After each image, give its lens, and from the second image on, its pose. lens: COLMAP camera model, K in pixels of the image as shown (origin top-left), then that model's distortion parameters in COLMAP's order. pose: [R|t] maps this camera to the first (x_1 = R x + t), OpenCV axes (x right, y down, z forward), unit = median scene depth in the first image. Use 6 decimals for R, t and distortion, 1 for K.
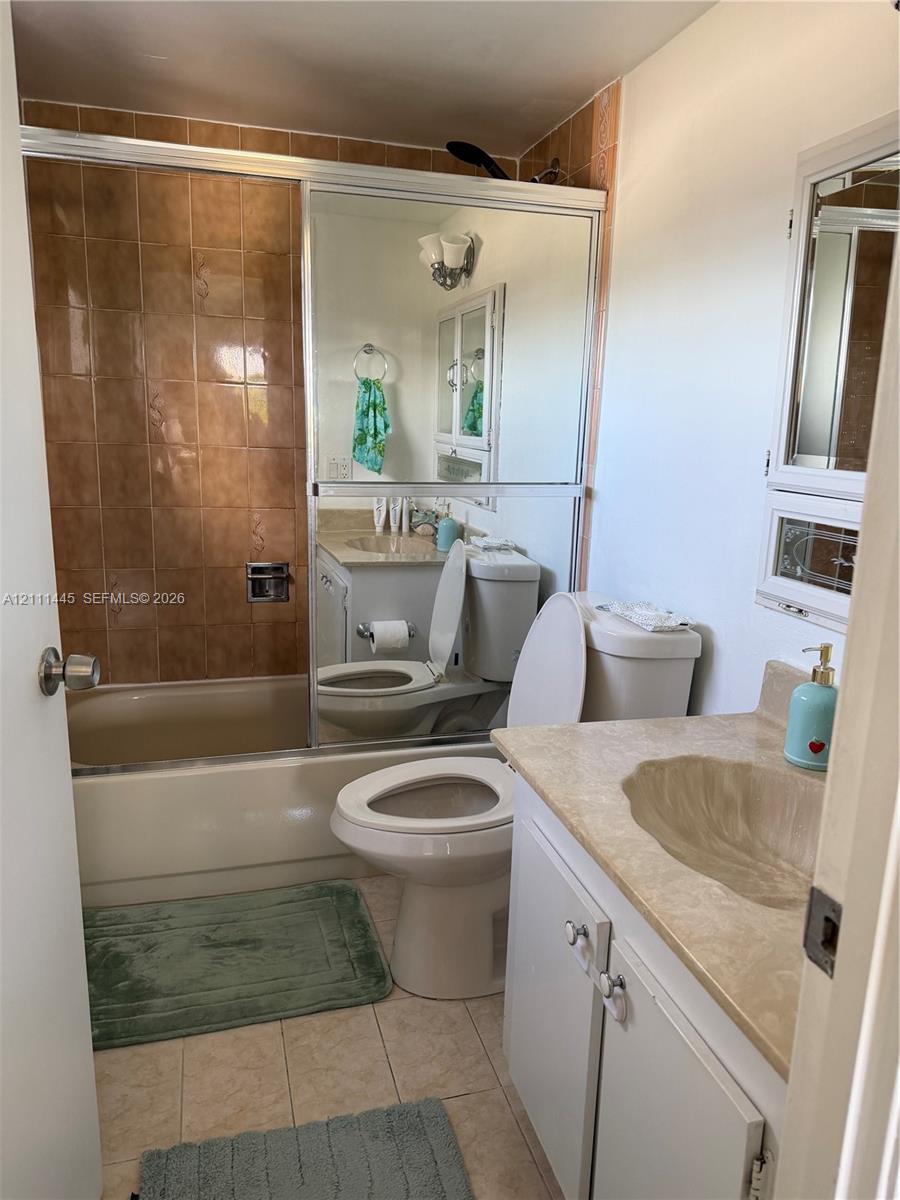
lens RADIAL K [[842.8, 0, 450.0], [0, 842.8, 600.0], [0, 0, 1]] dist [0.097005, -0.160437]
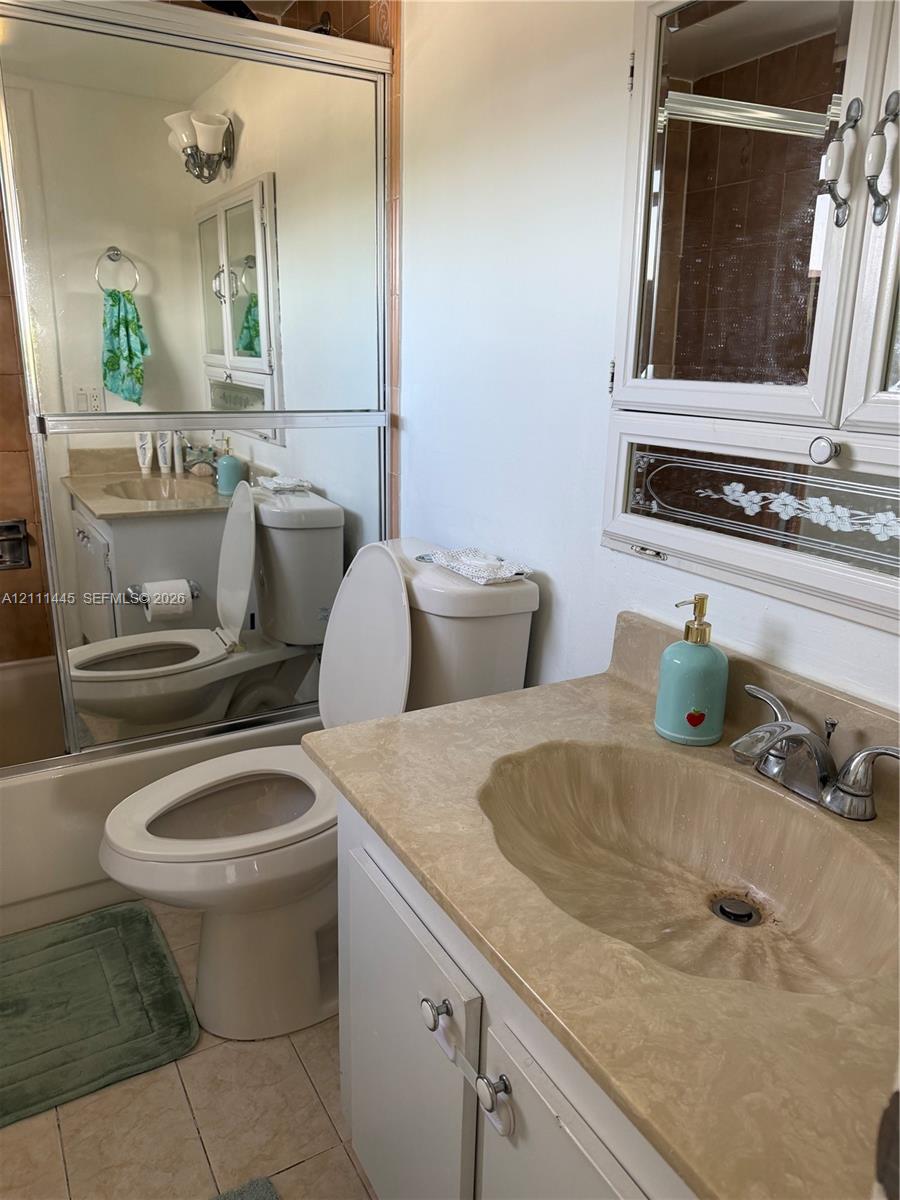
lens RADIAL K [[842.8, 0, 450.0], [0, 842.8, 600.0], [0, 0, 1]] dist [0.097005, -0.160437]
pose [[0.969820, -0.076586, 0.231482, 0.008174], [0.058424, 0.994724, 0.084328, -0.018791], [-0.236718, -0.068259, 0.969178, 0.173068]]
